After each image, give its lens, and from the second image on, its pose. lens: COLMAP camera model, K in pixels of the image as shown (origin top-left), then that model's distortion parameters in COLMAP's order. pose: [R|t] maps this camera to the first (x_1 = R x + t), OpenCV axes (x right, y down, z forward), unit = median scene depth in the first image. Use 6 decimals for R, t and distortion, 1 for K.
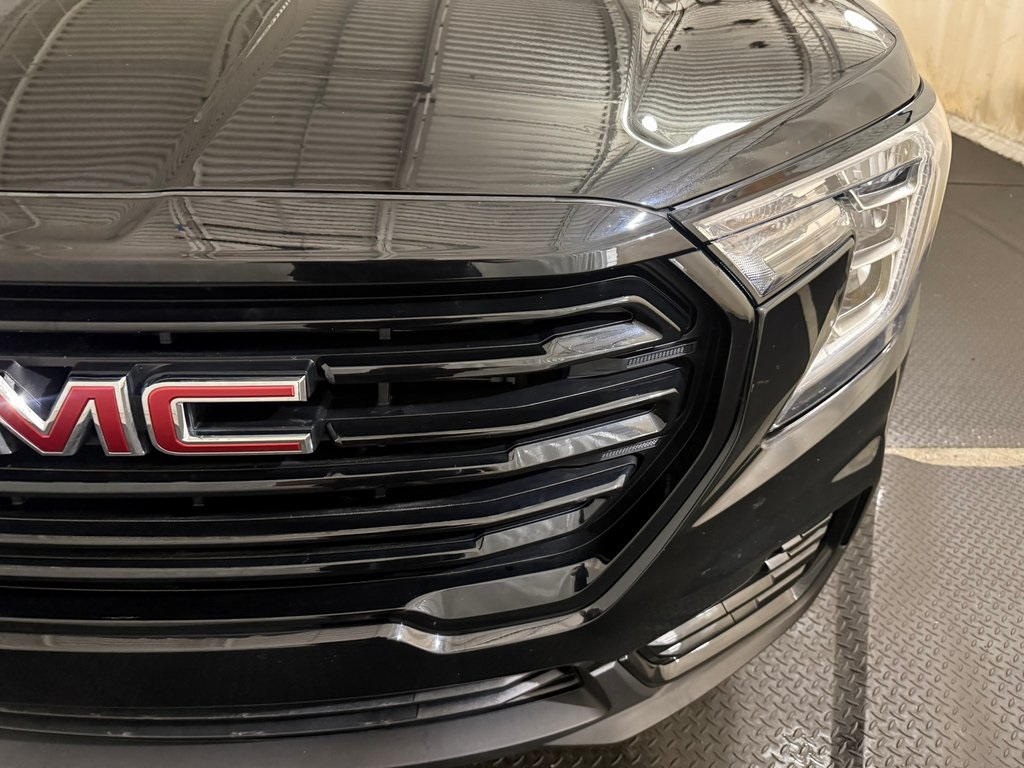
lens RADIAL K [[714.0, 0, 512.0], [0, 714.0, 384.0], [0, 0, 1]] dist [-0.042539, 0.024132]
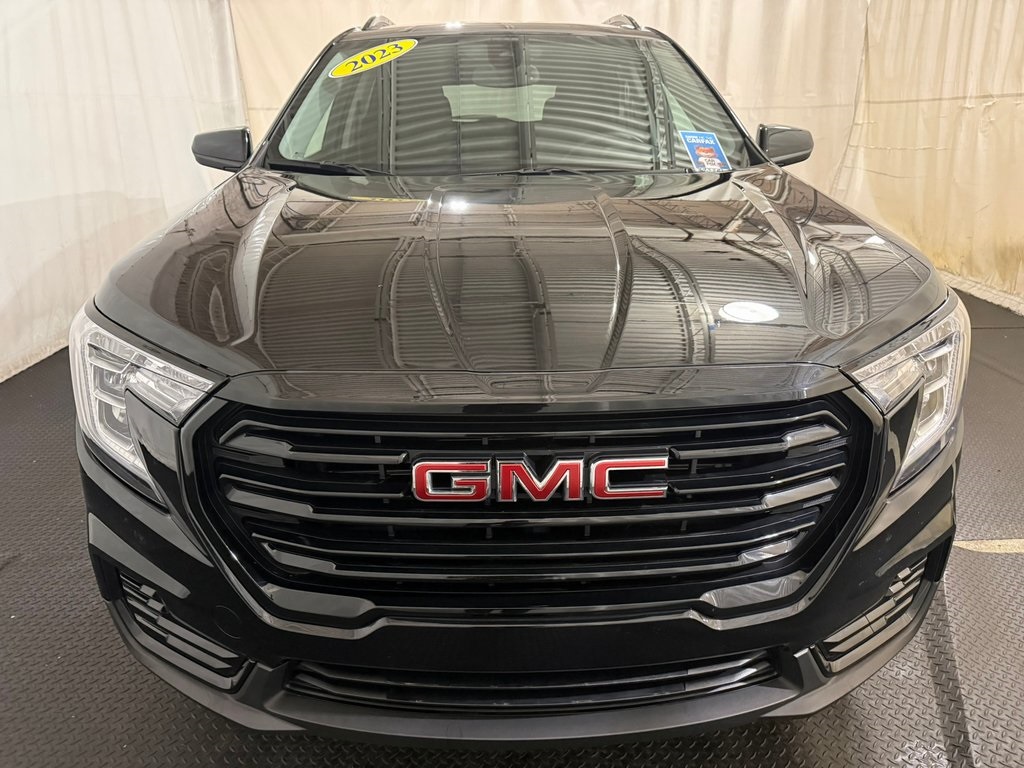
lens RADIAL K [[714.0, 0, 512.0], [0, 714.0, 384.0], [0, 0, 1]] dist [-0.042539, 0.024132]
pose [[0.999351, -0.034641, -0.009893, -0.414378], [0.031758, 0.976742, -0.212054, 0.117157], [0.017009, 0.211602, 0.977208, -0.572696]]
